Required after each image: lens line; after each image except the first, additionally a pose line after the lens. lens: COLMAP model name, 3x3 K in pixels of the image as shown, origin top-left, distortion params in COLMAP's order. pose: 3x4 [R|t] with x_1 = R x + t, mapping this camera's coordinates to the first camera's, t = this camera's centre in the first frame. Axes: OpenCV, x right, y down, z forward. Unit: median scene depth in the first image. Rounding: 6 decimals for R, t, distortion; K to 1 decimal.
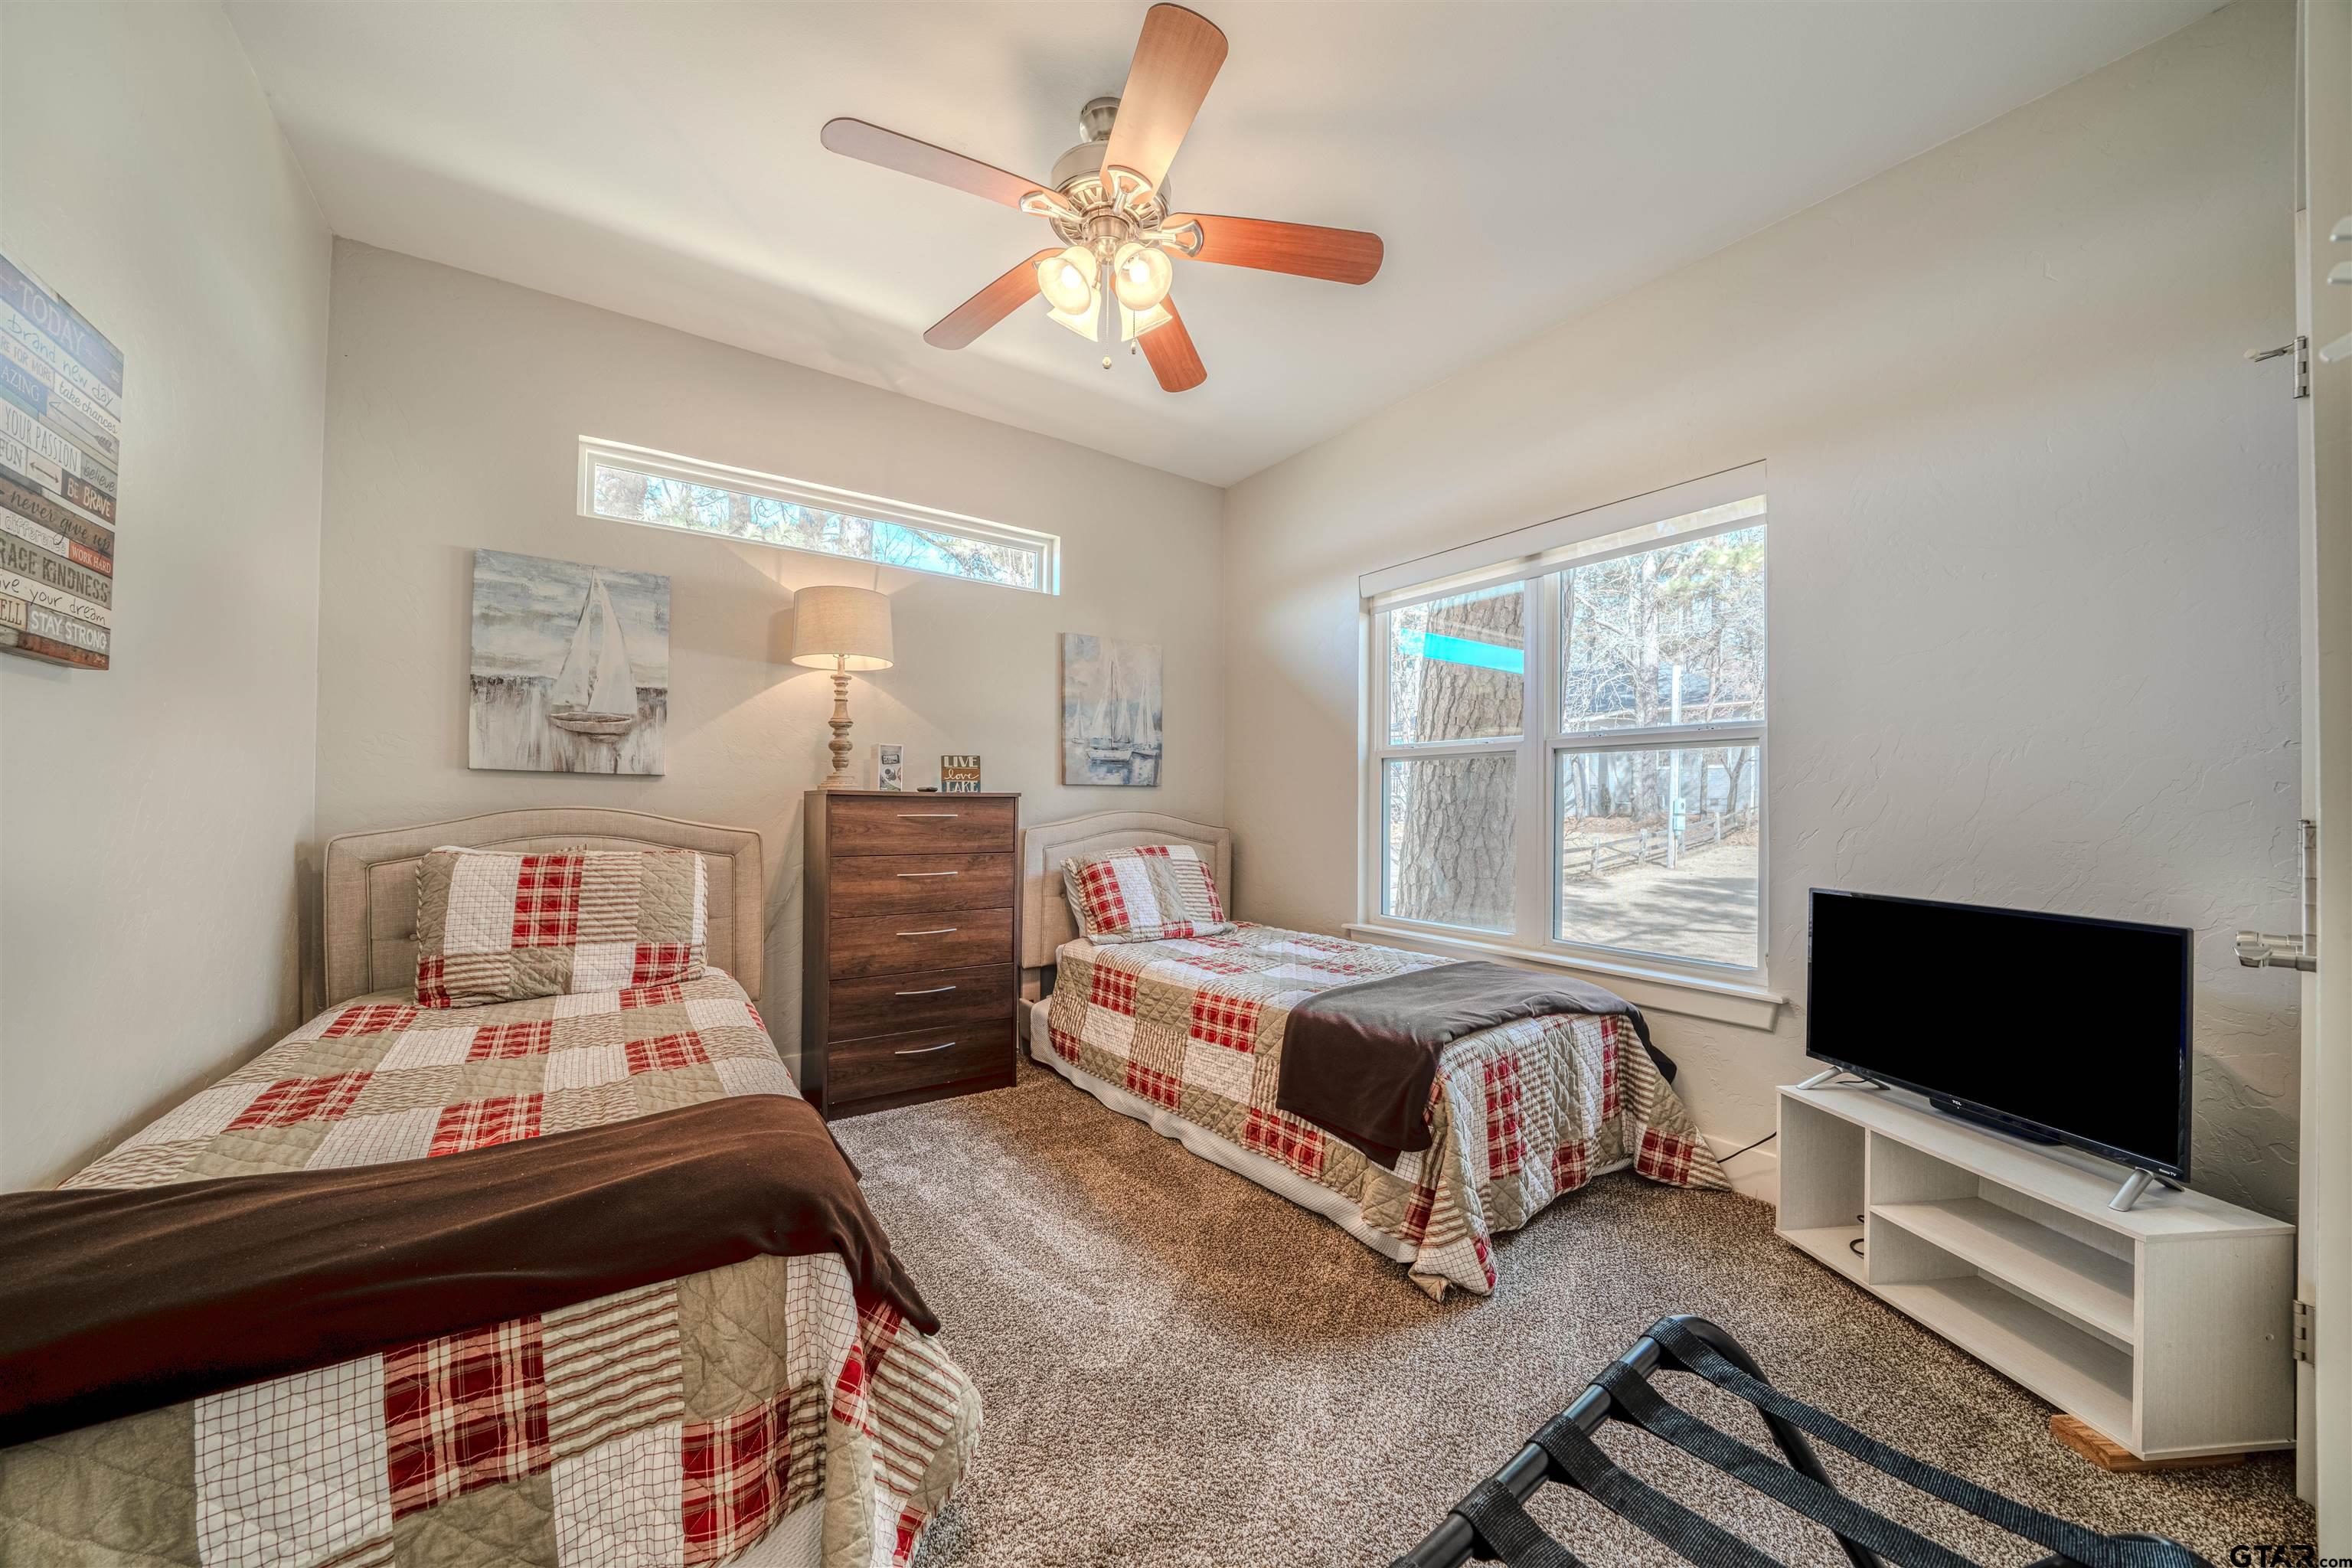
lens RADIAL K [[818.9, 0, 1161.8], [0, 818.9, 802.6], [0, 0, 1]] dist [-0.026884, 0.003503]
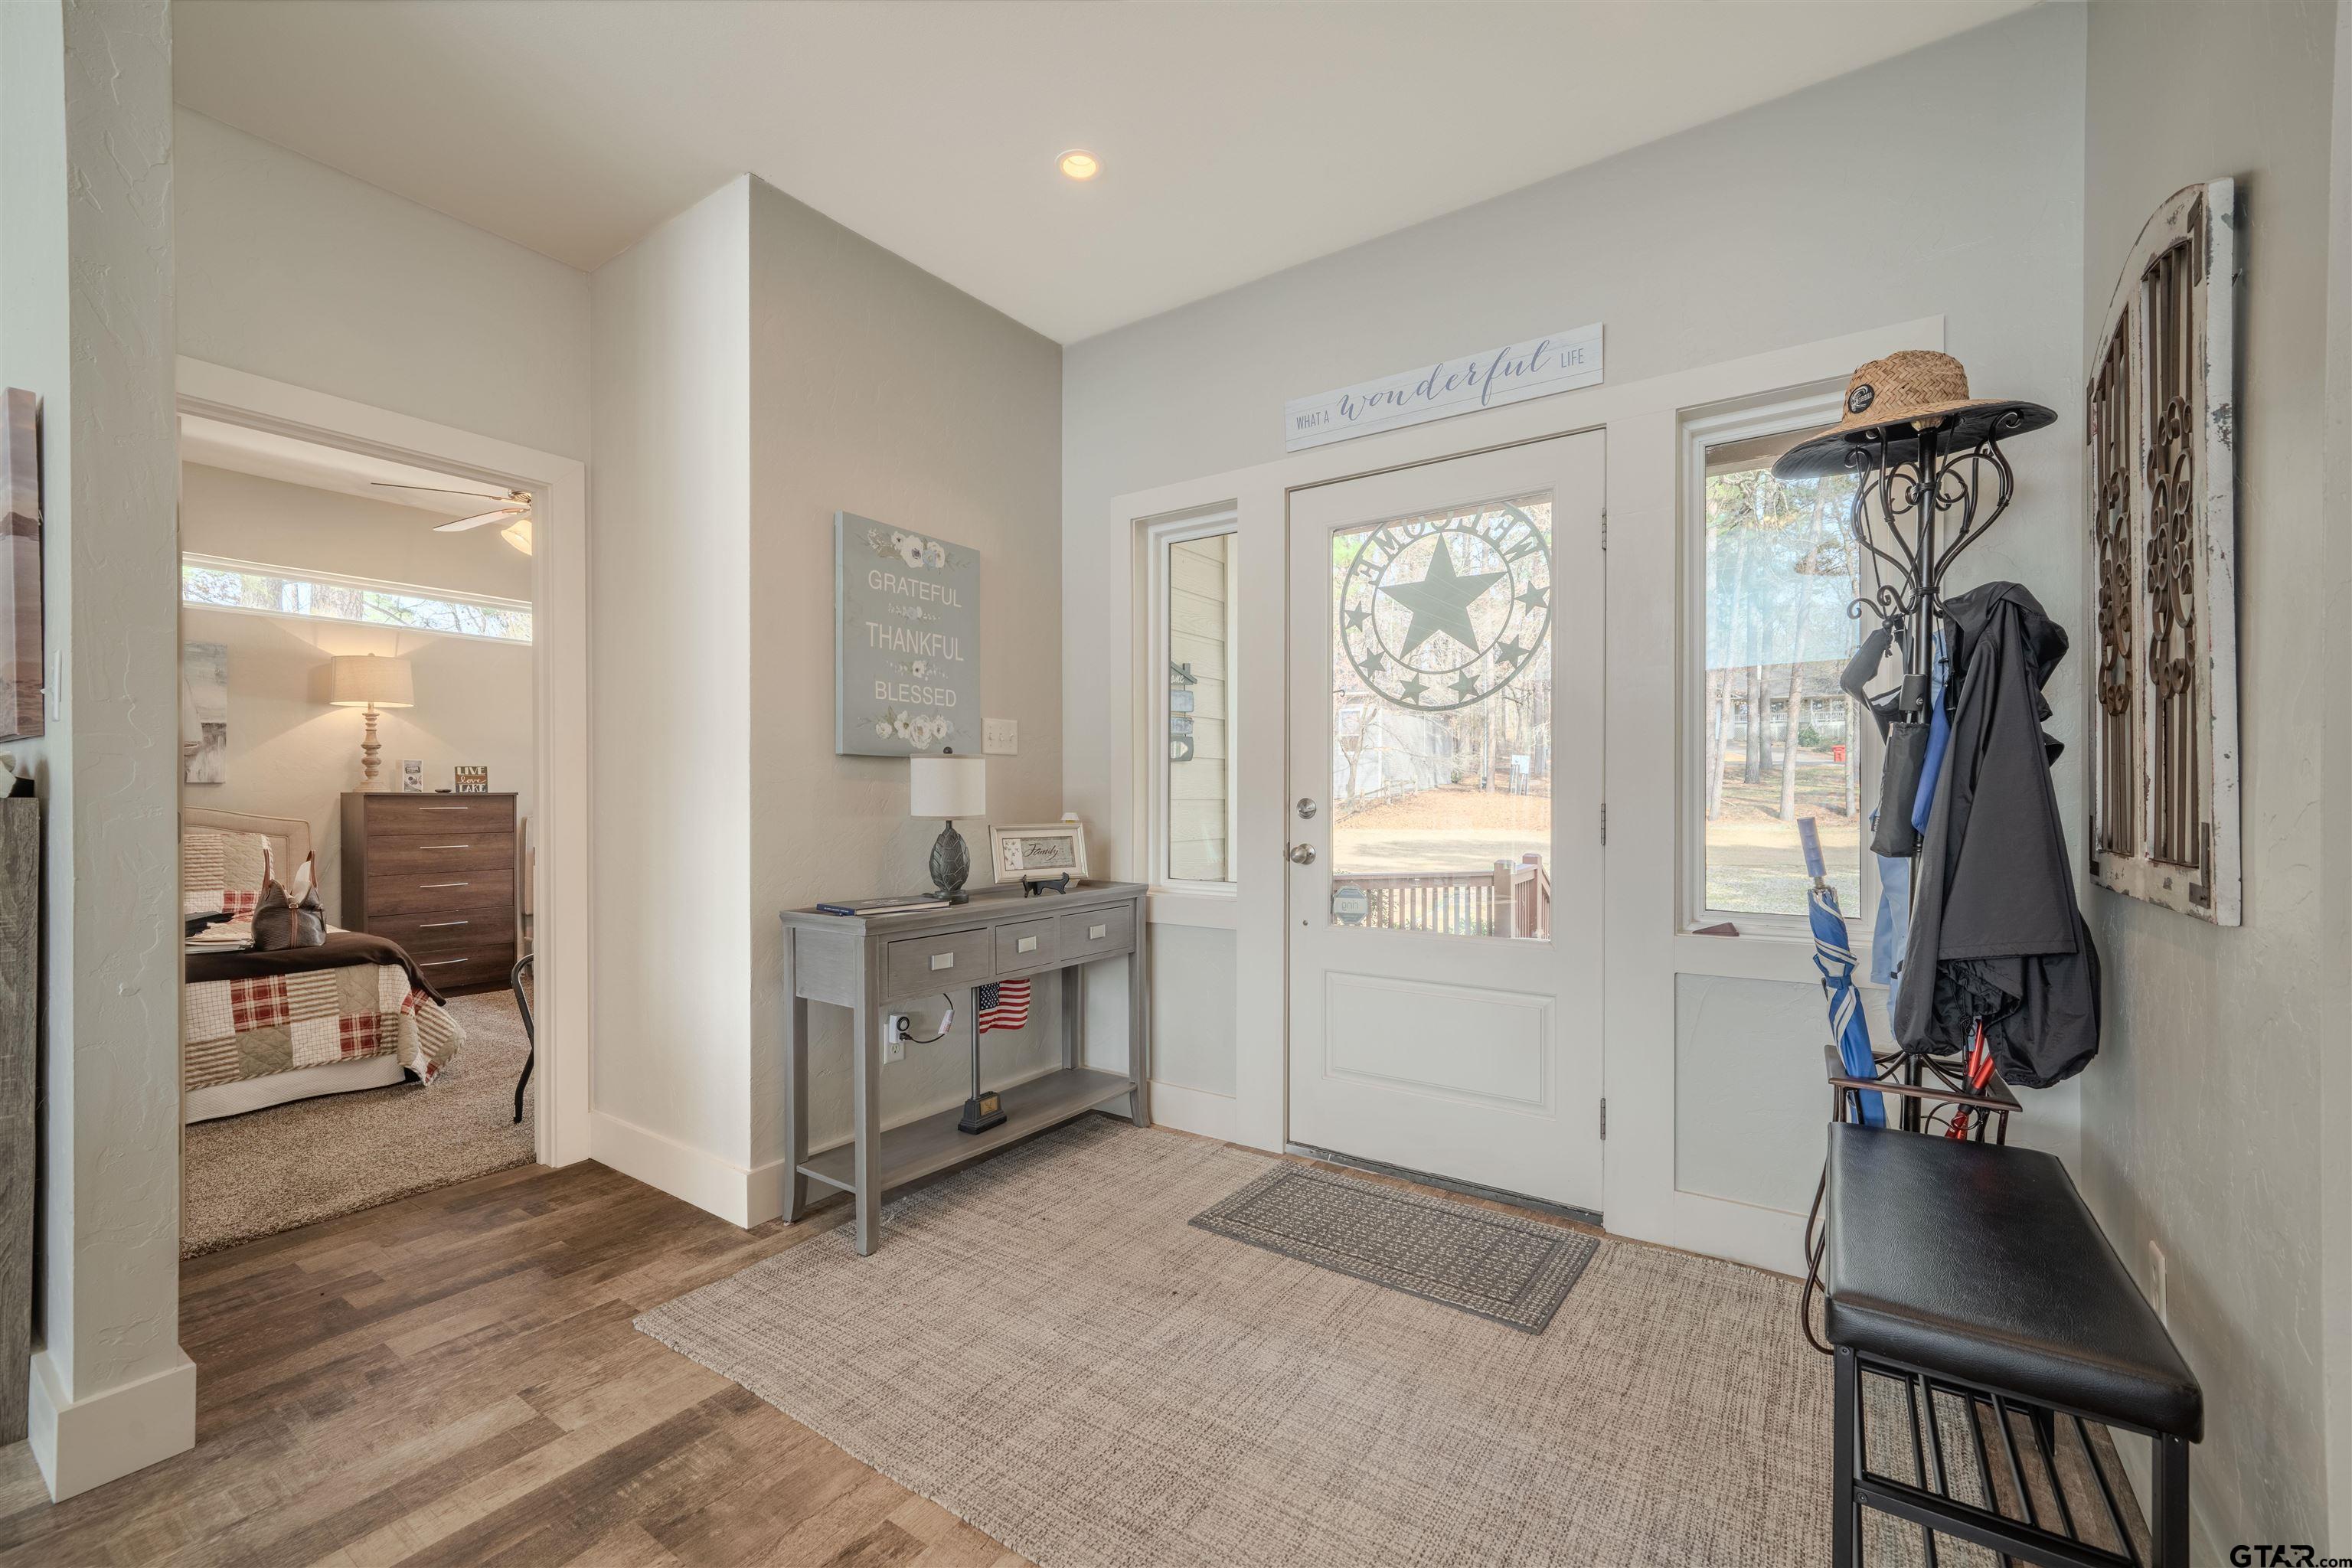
lens RADIAL K [[965.1, 0, 1152.6], [0, 965.1, 798.7], [0, 0, 1]] dist [0.000101, -0.000029]
pose [[0.940693, -0.010632, 0.339093, 0.361574], [0.007523, 0.999917, 0.010483, -0.011444], [-0.339176, -0.007311, 0.940695, -1.188258]]
